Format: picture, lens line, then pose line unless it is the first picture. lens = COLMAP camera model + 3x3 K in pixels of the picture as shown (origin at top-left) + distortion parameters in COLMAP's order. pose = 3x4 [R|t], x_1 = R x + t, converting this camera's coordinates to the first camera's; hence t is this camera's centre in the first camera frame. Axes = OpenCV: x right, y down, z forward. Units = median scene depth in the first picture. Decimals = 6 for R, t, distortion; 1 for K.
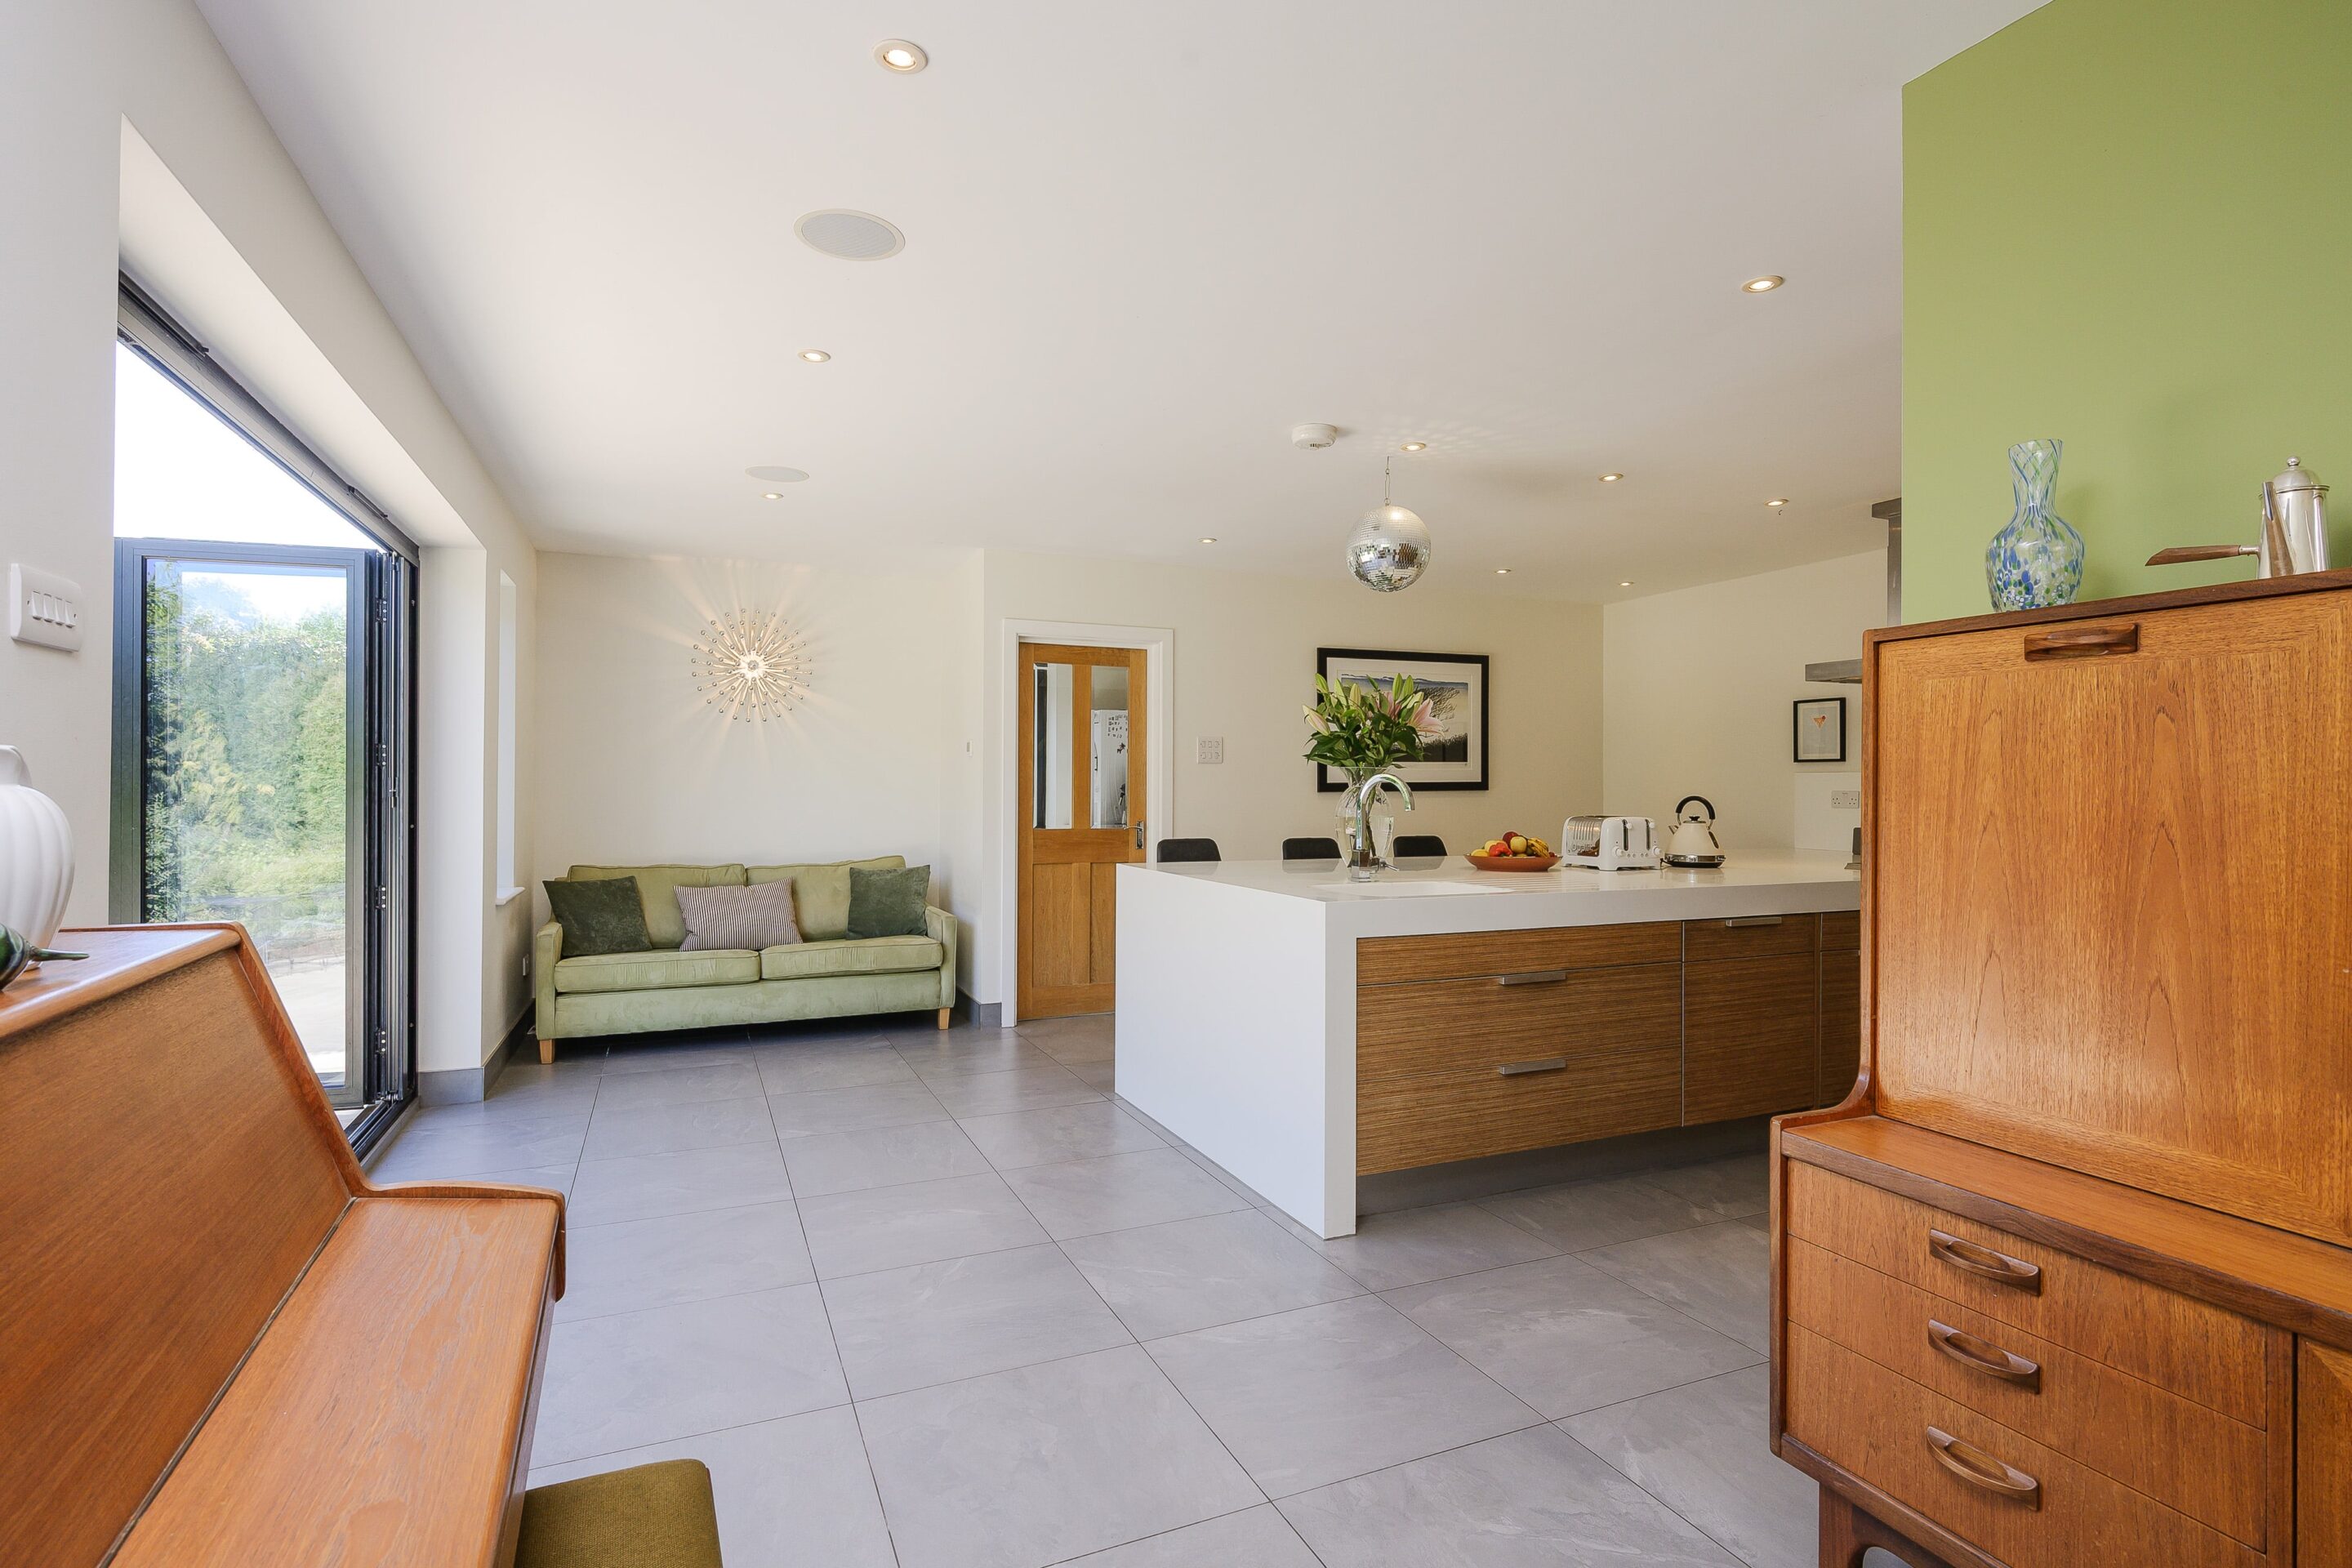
lens RADIAL K [[1141.5, 0, 1176.0], [0, 1141.5, 784.0], [0, 0, 1]] dist [0.002045, 0.000351]
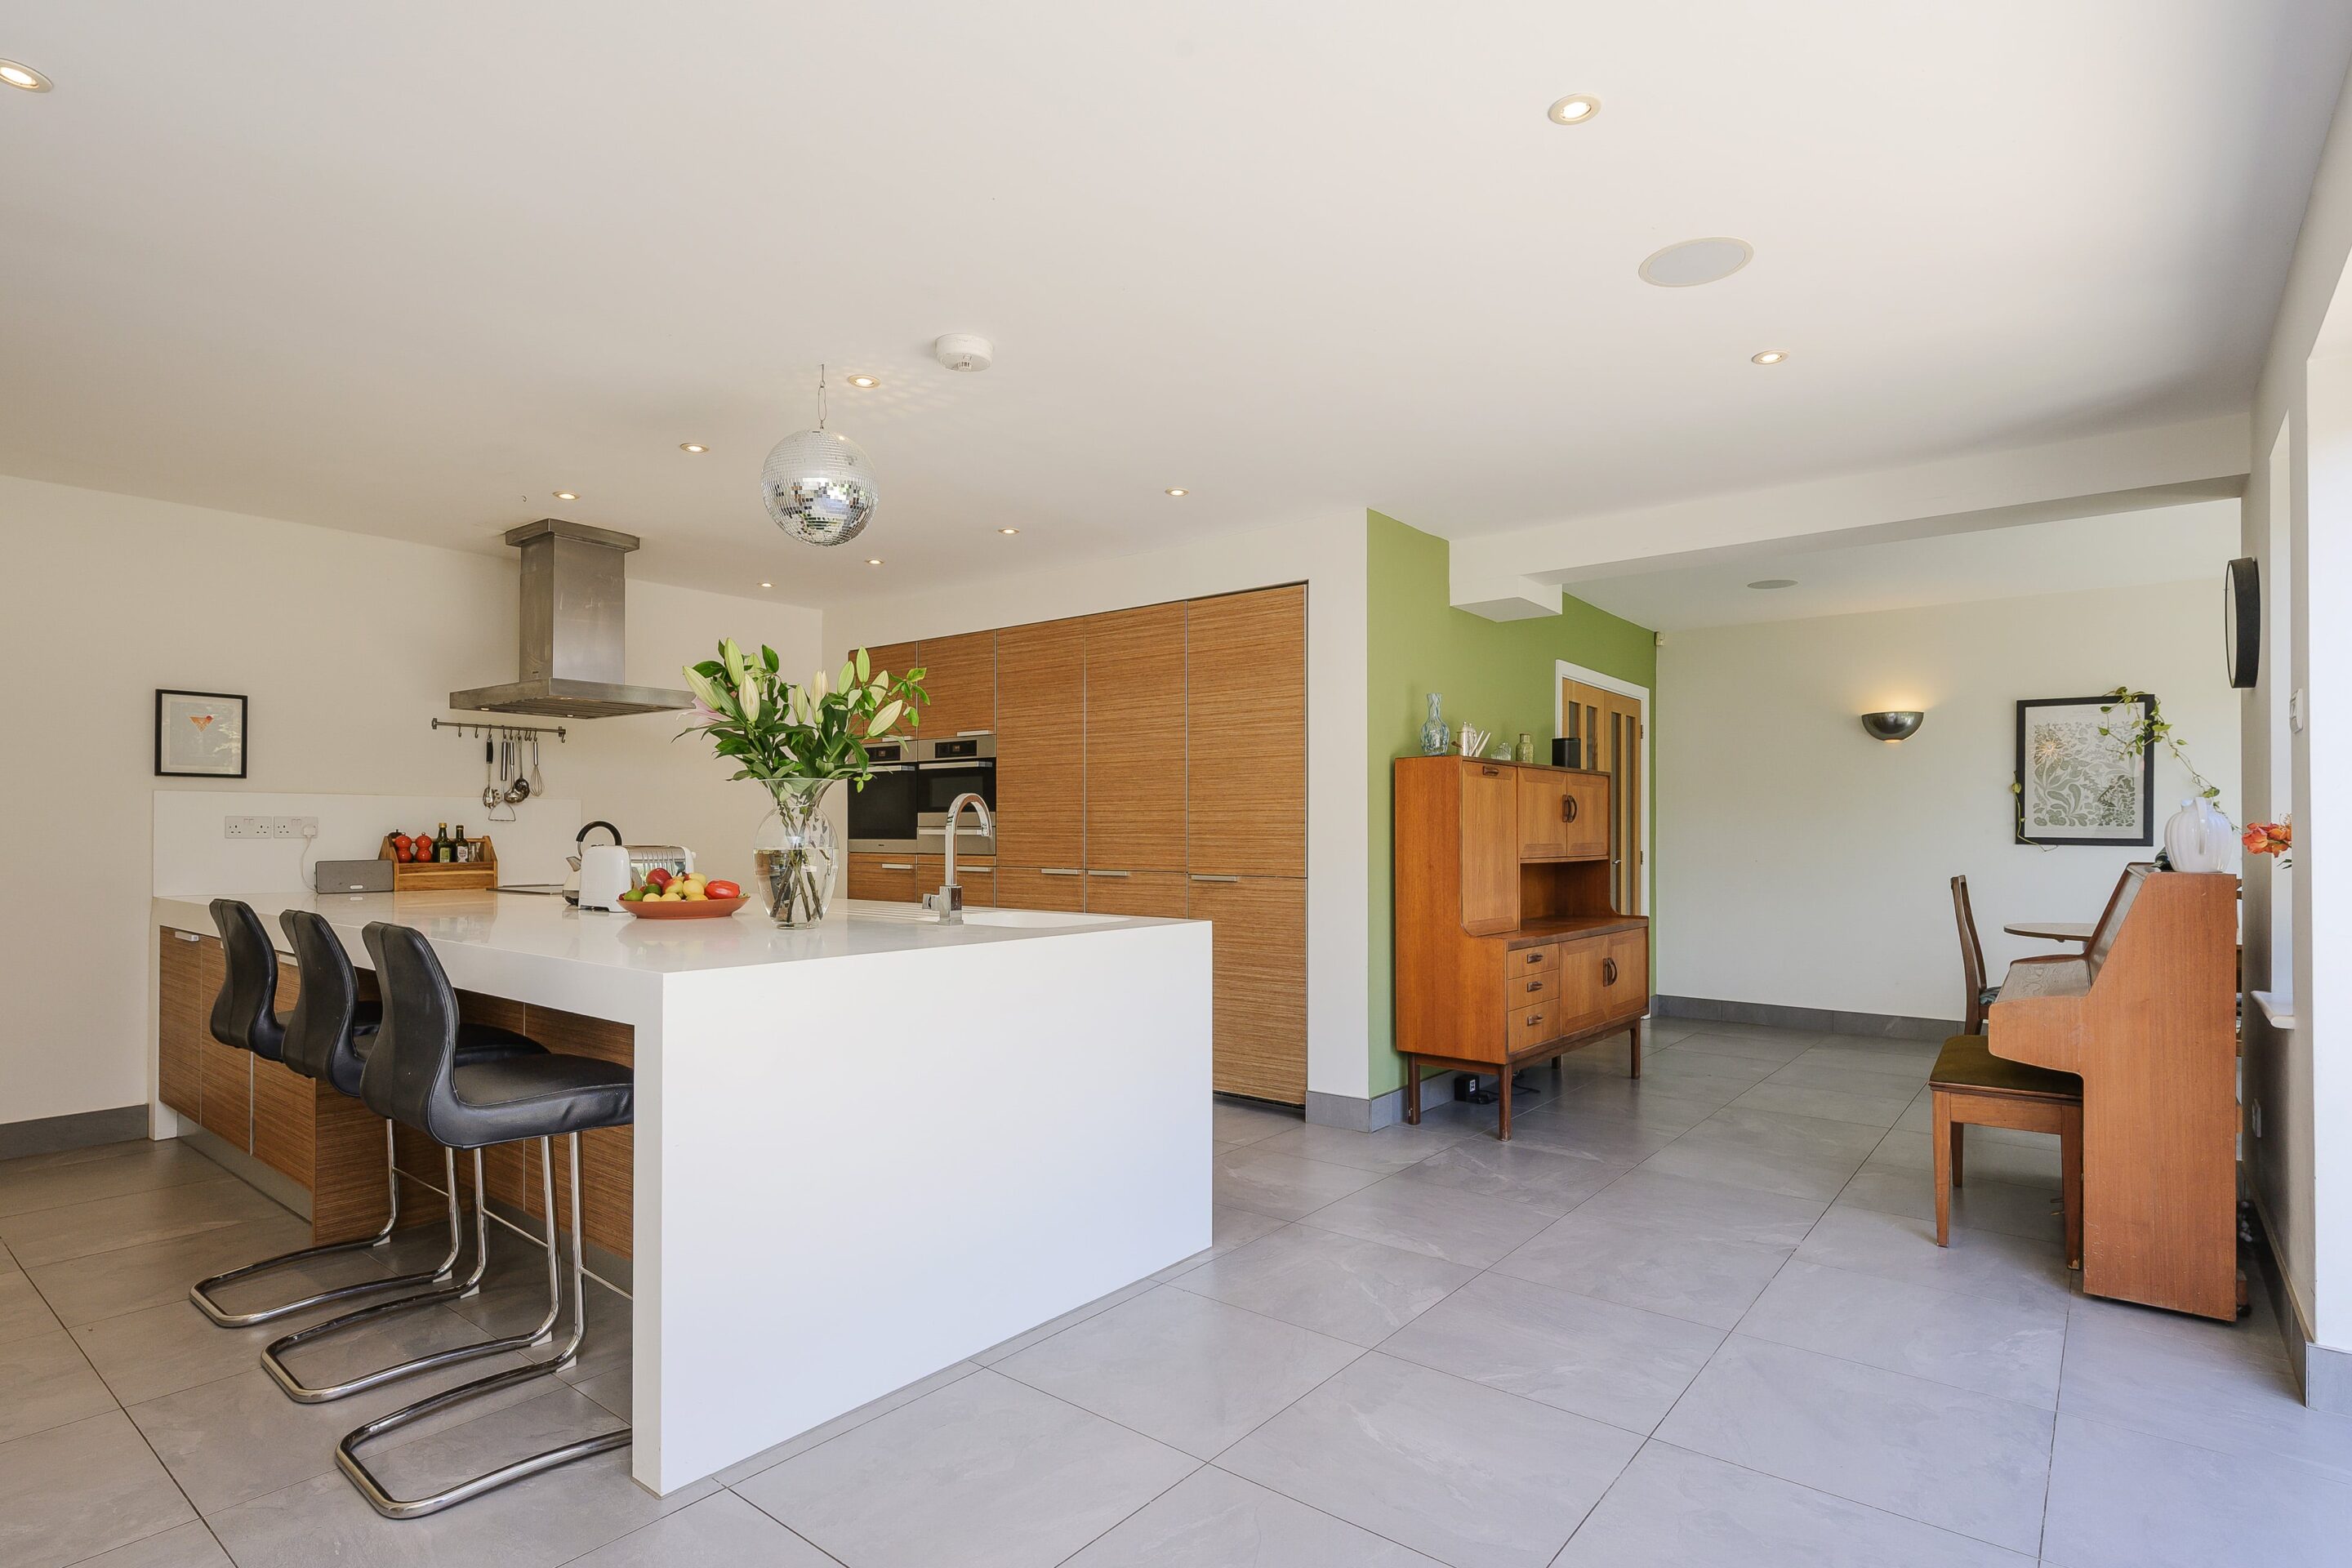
lens RADIAL K [[1185.5, 0, 1187.8], [0, 1185.5, 809.9], [0, 0, 1]] dist [0.000737, 0.000168]
pose [[-0.461499, 0.003334, 0.887134, -0.651346], [-0.003681, 0.999977, -0.005674, 0.006319], [-0.887133, -0.005884, -0.461477, 1.209815]]
